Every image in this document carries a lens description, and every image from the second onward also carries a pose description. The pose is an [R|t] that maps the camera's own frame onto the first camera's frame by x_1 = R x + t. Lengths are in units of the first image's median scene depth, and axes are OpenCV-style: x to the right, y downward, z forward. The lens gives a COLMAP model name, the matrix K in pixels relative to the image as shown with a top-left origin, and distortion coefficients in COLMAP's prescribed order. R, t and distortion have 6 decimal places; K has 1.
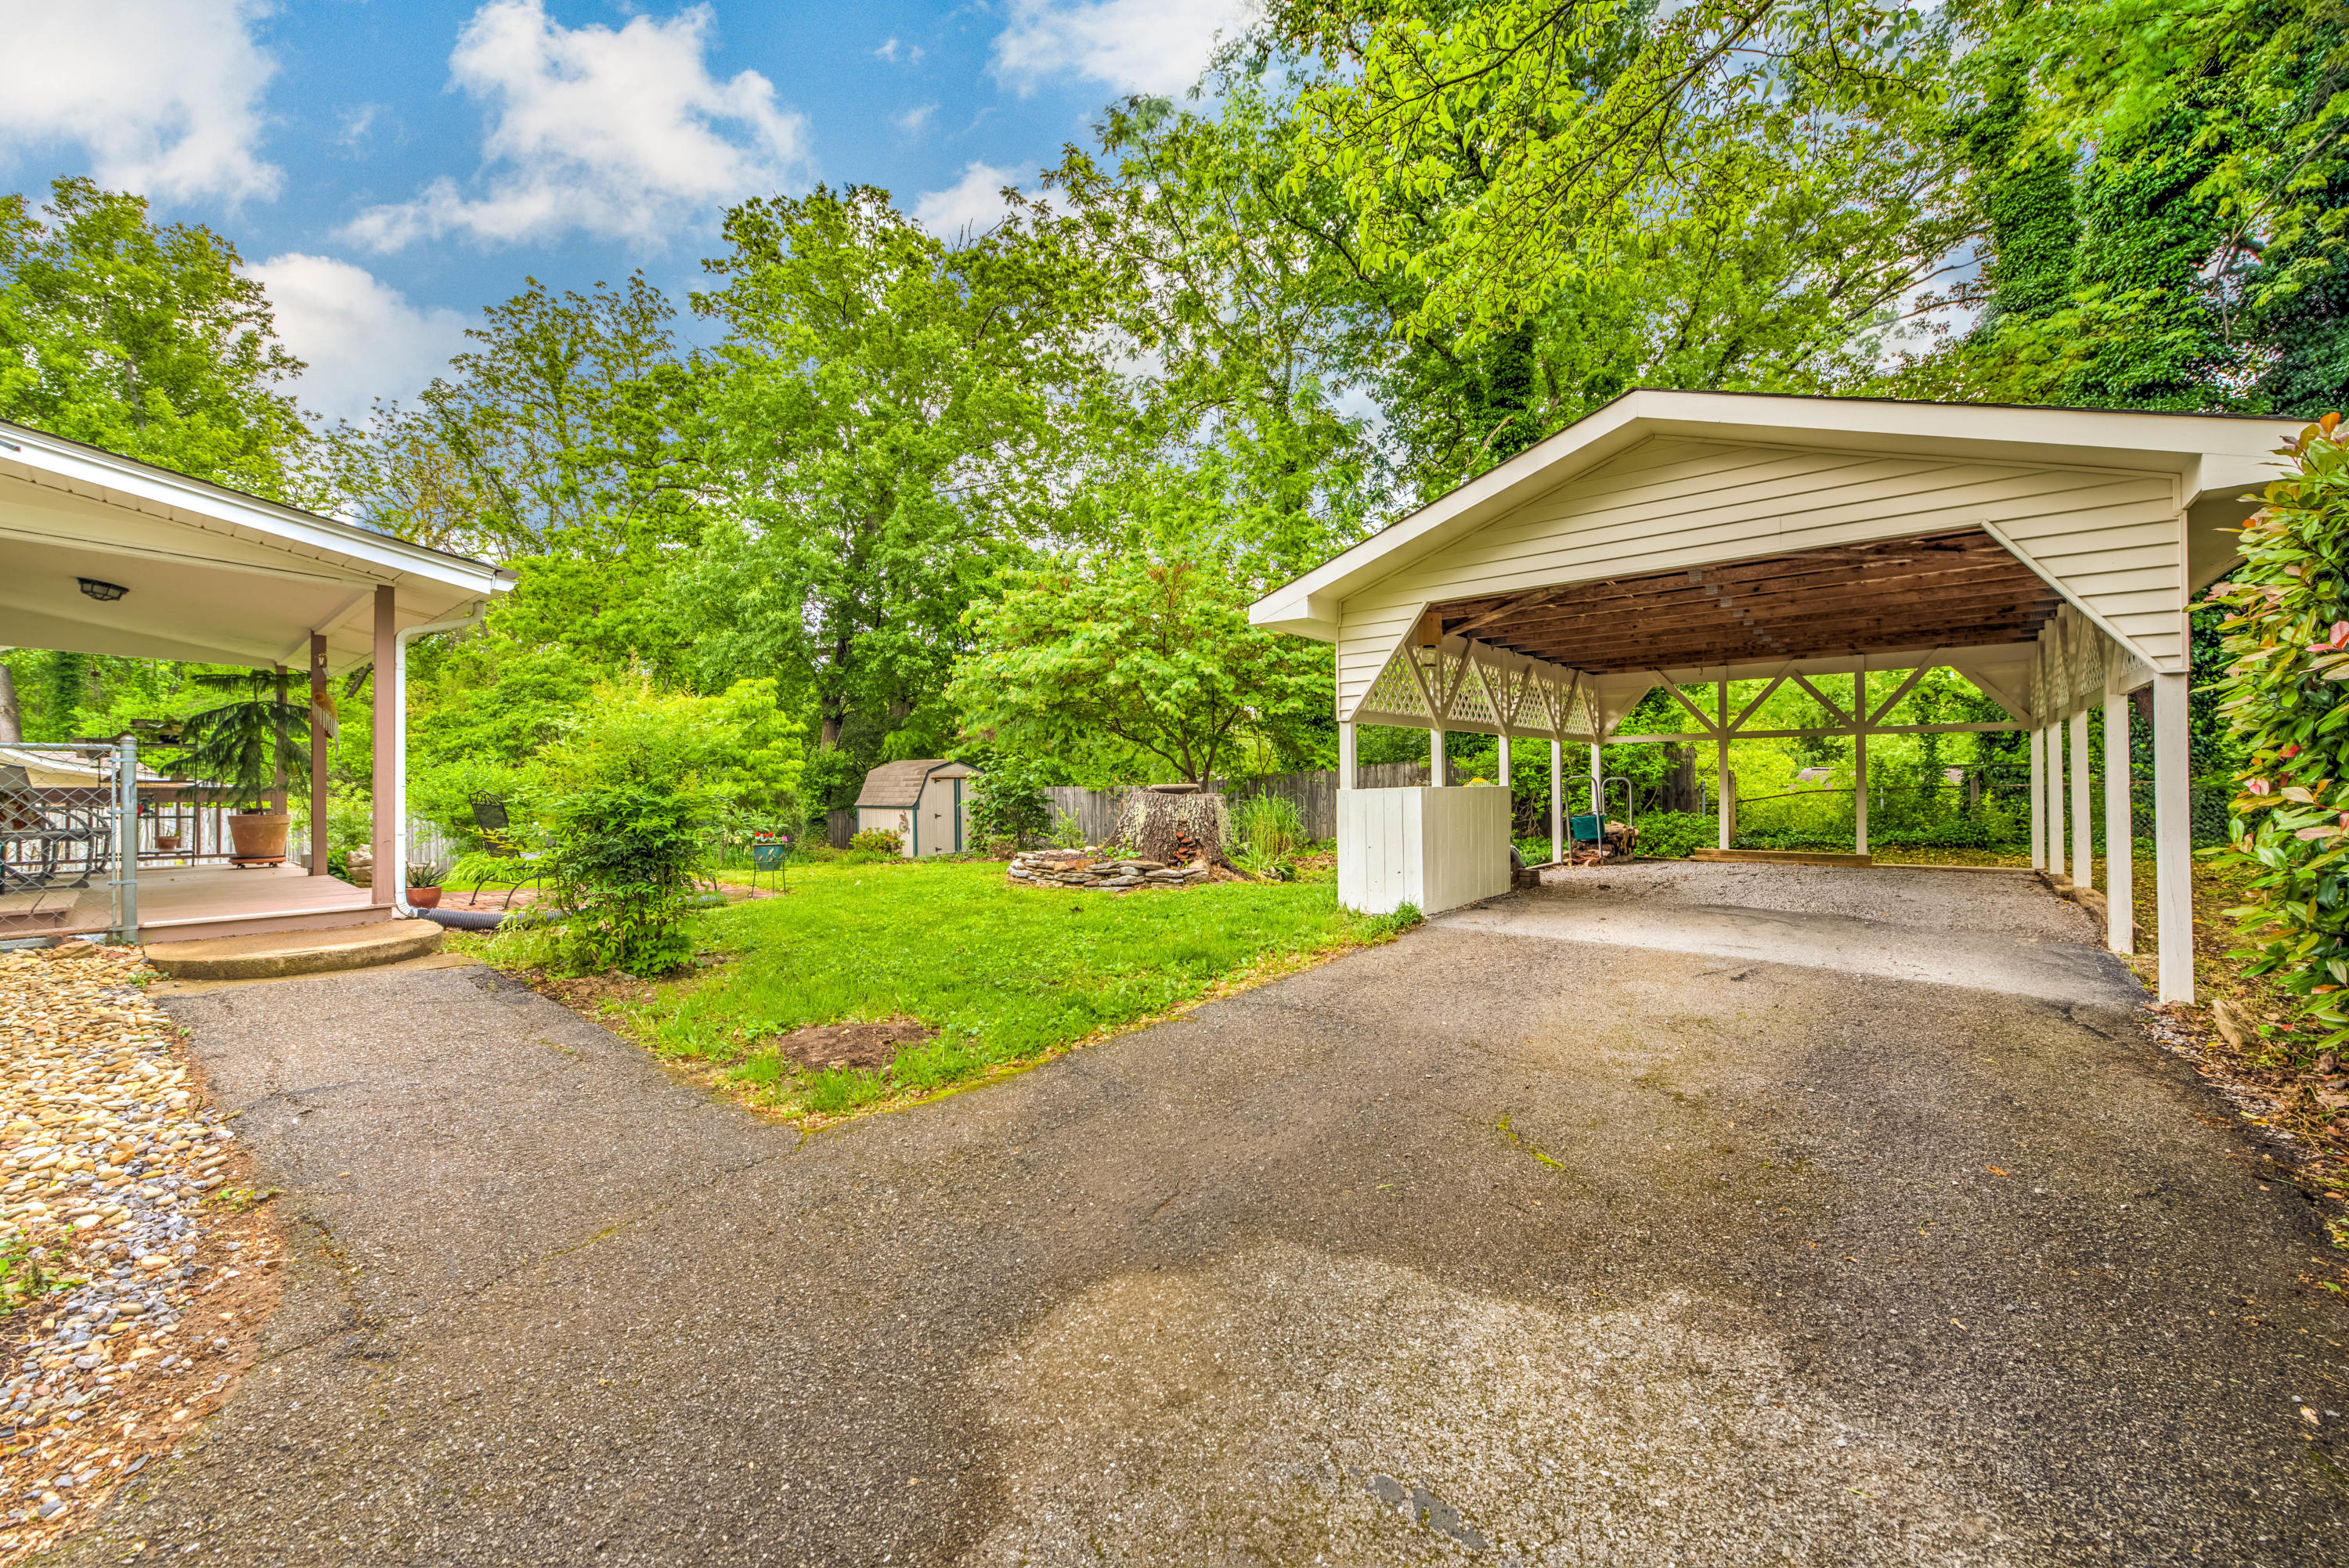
lens RADIAL K [[922.0, 0, 1166.0], [0, 922.0, 783.3], [0, 0, 1]] dist [-0.003225, 0.000411]
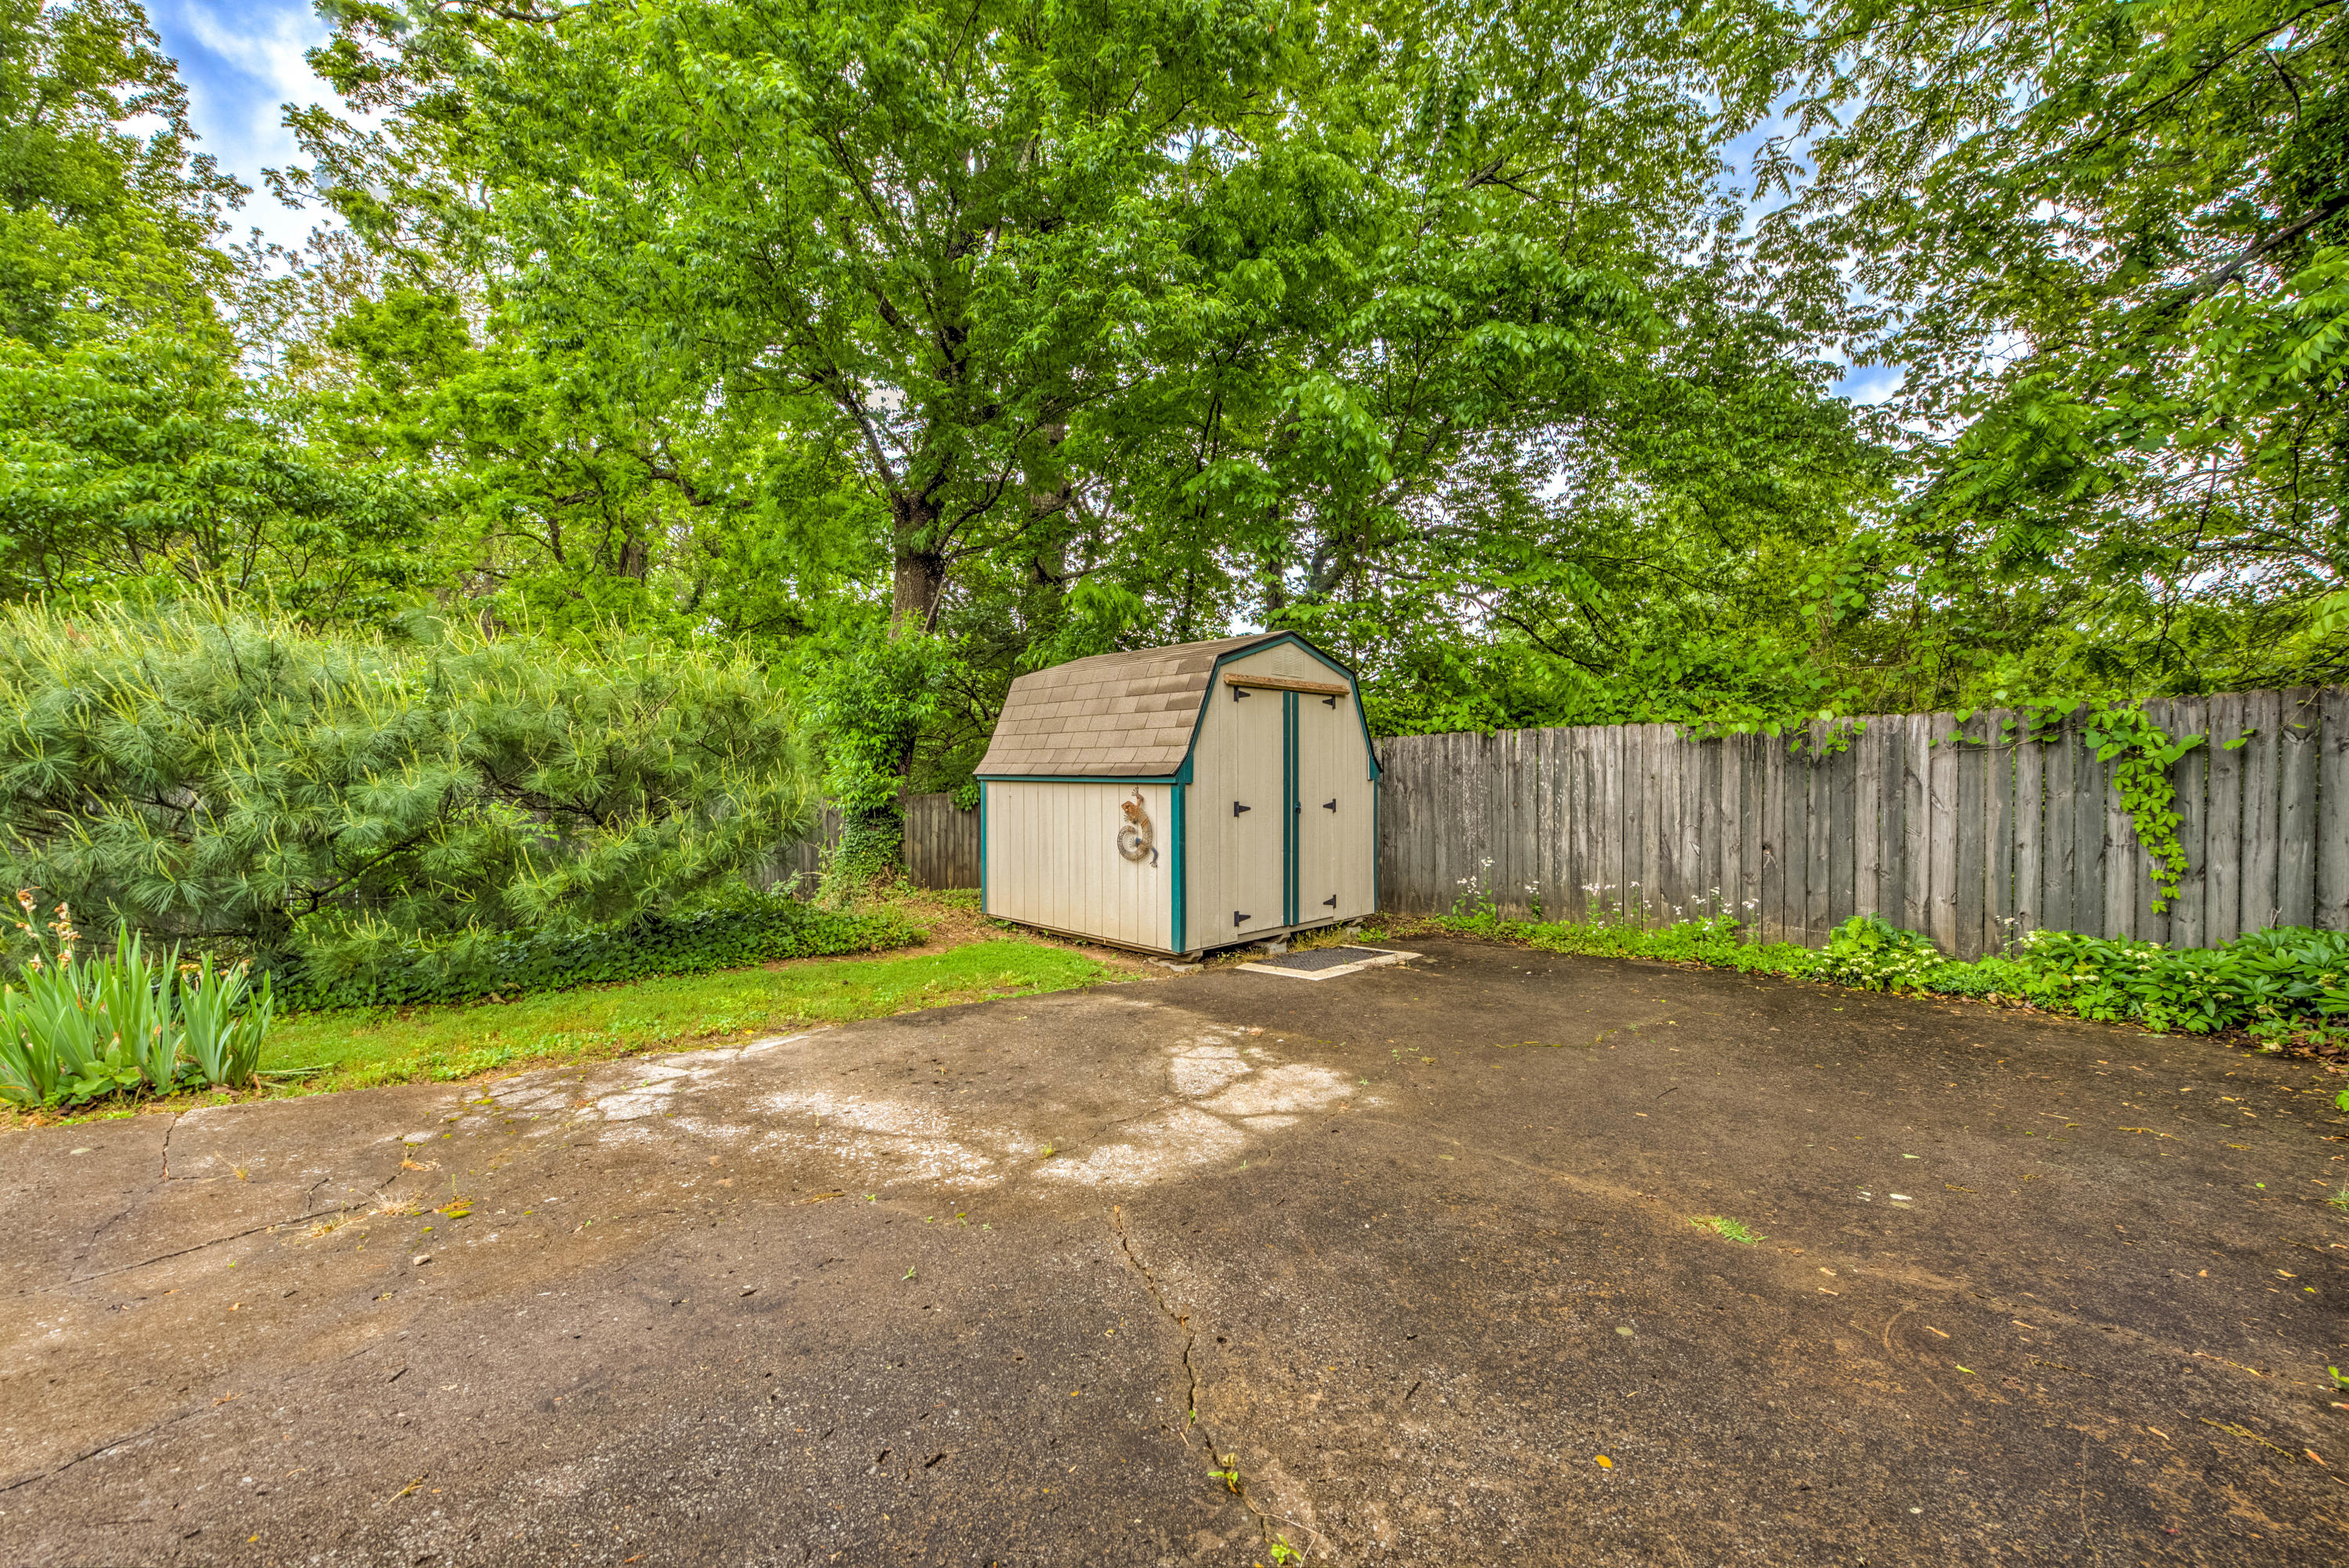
lens RADIAL K [[922.0, 0, 1176.2], [0, 922.0, 782.1], [0, 0, 1]] dist [-0.003225, 0.000411]
pose [[0.995683, 0.011261, -0.092132, -0.220135], [-0.010417, 0.999899, 0.009630, 0.021649], [0.092231, -0.008629, 0.995700, 0.632759]]
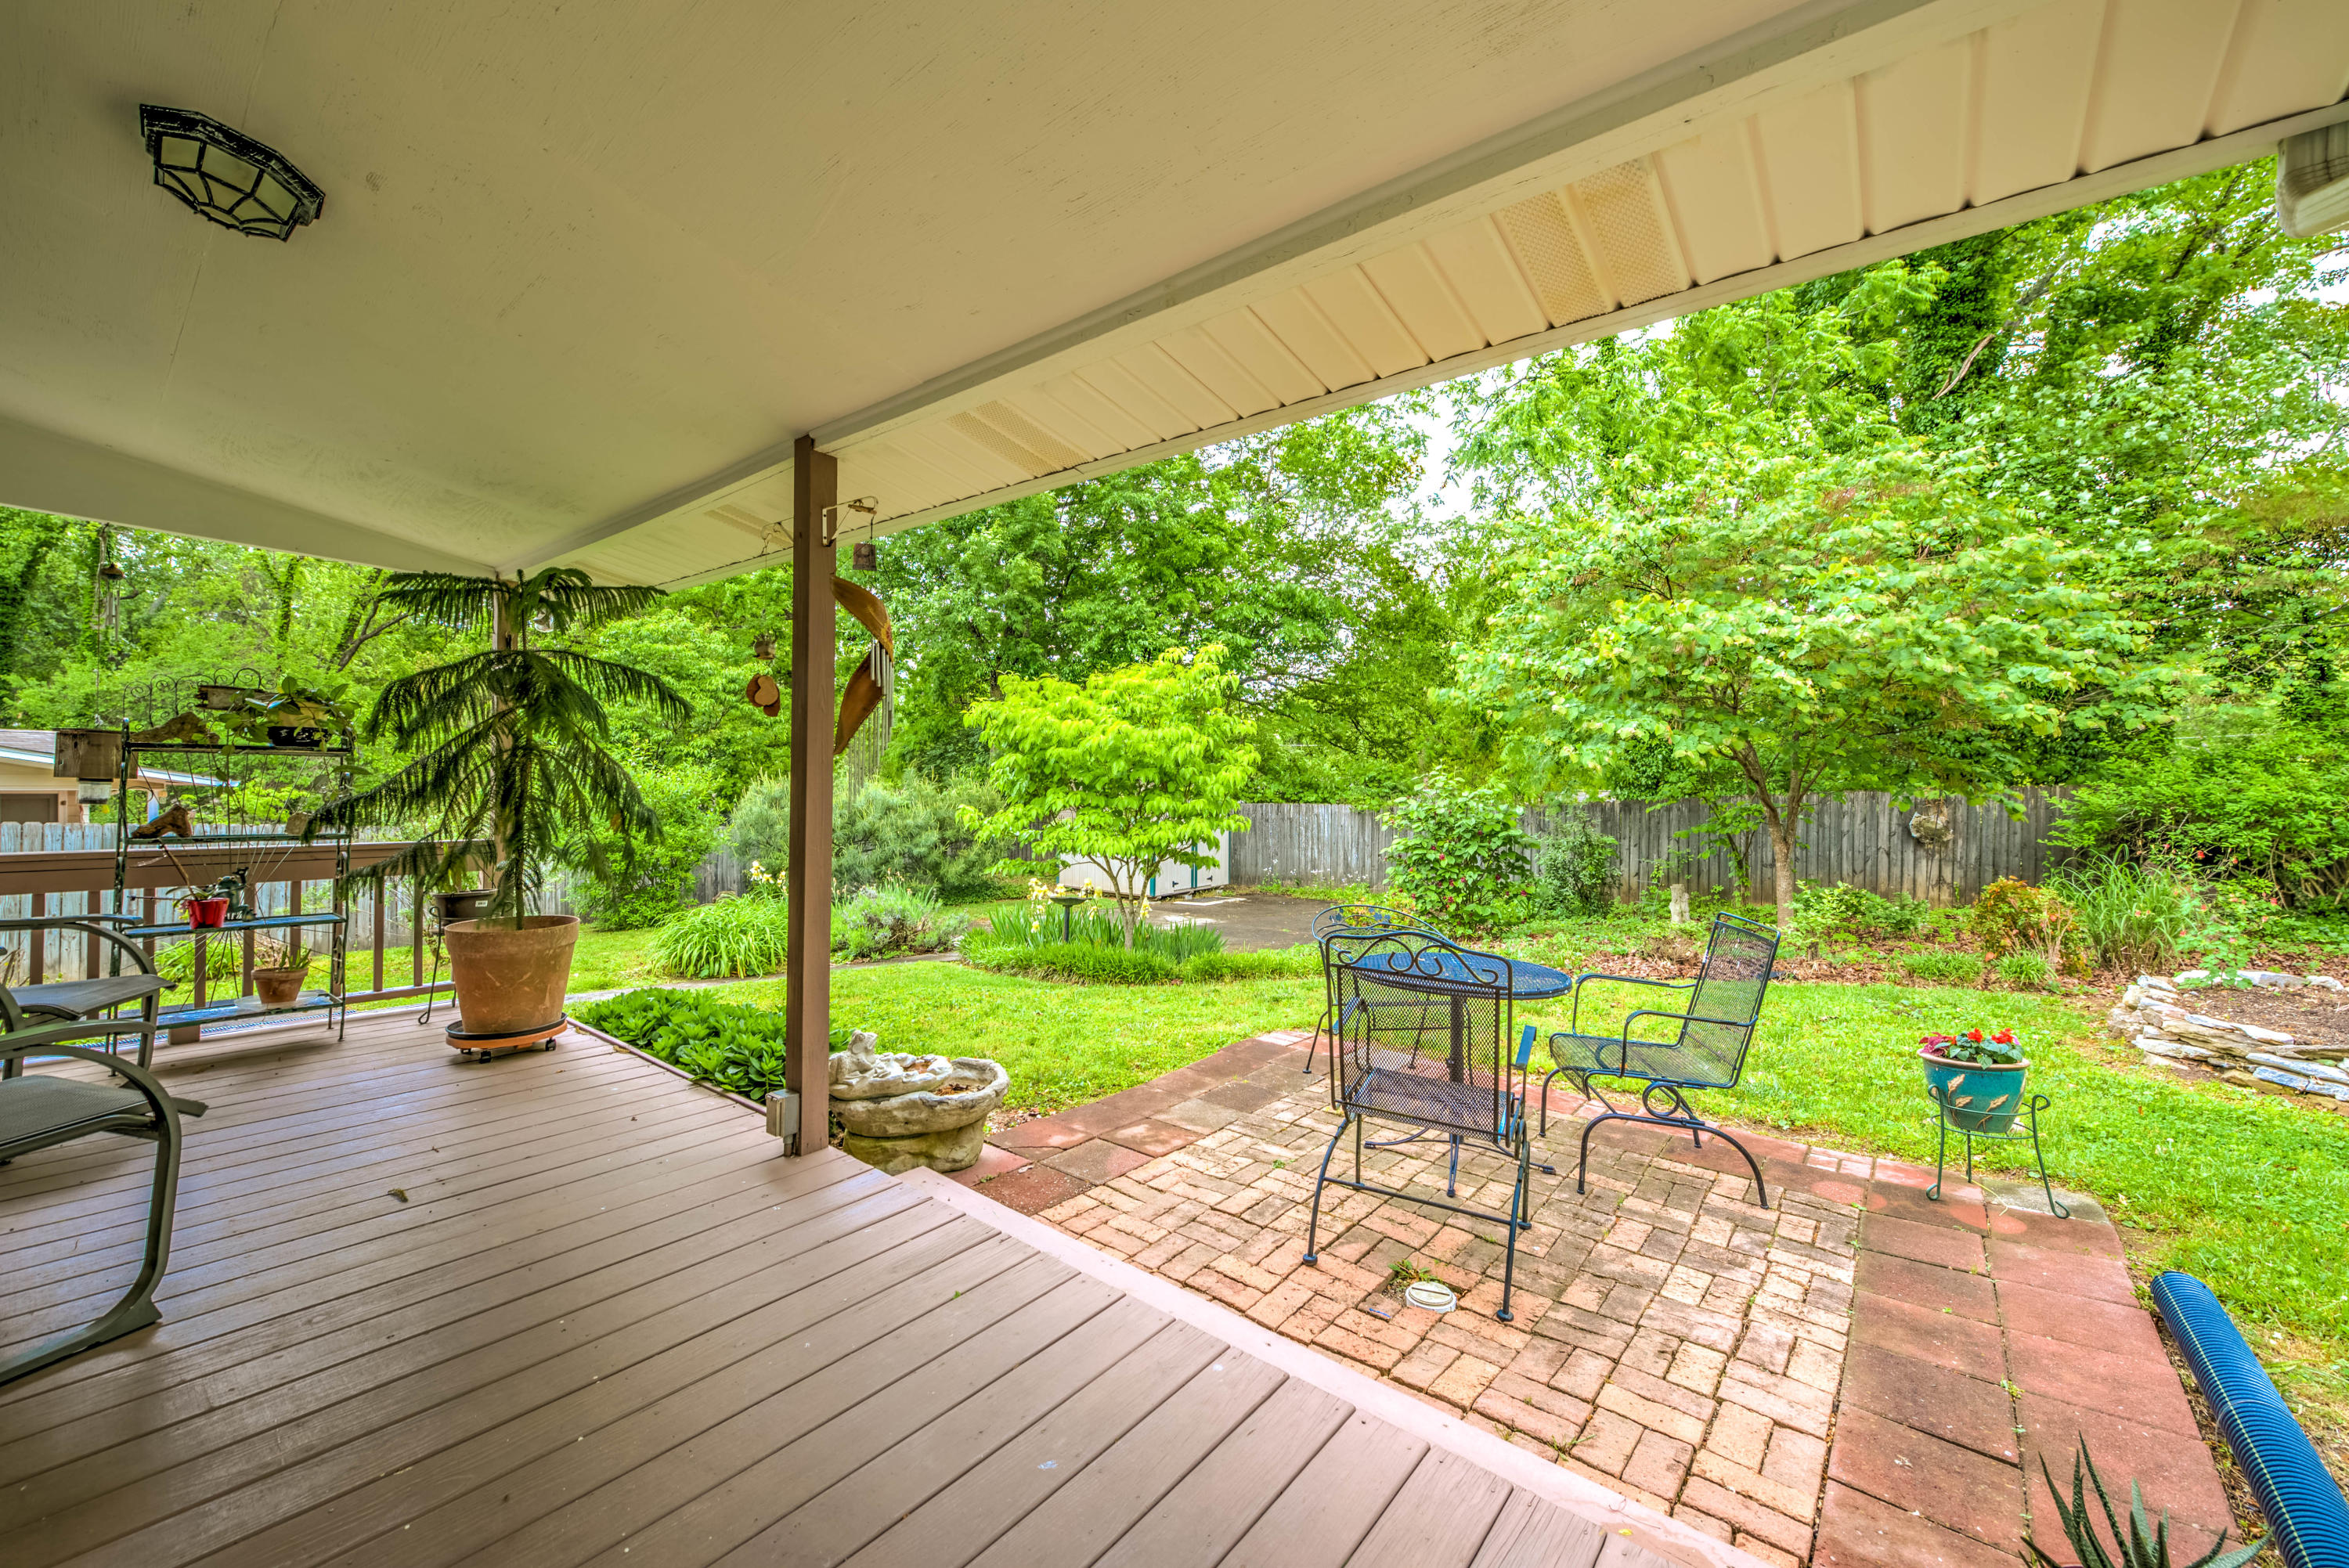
lens RADIAL K [[922.0, 0, 1162.3], [0, 922.0, 764.9], [0, 0, 1]] dist [-0.003225, 0.000411]
pose [[0.999268, 0.021185, 0.031852, -0.259919], [-0.020697, 0.999665, -0.015561, -0.013706], [-0.032171, 0.014890, 0.999371, 0.212268]]
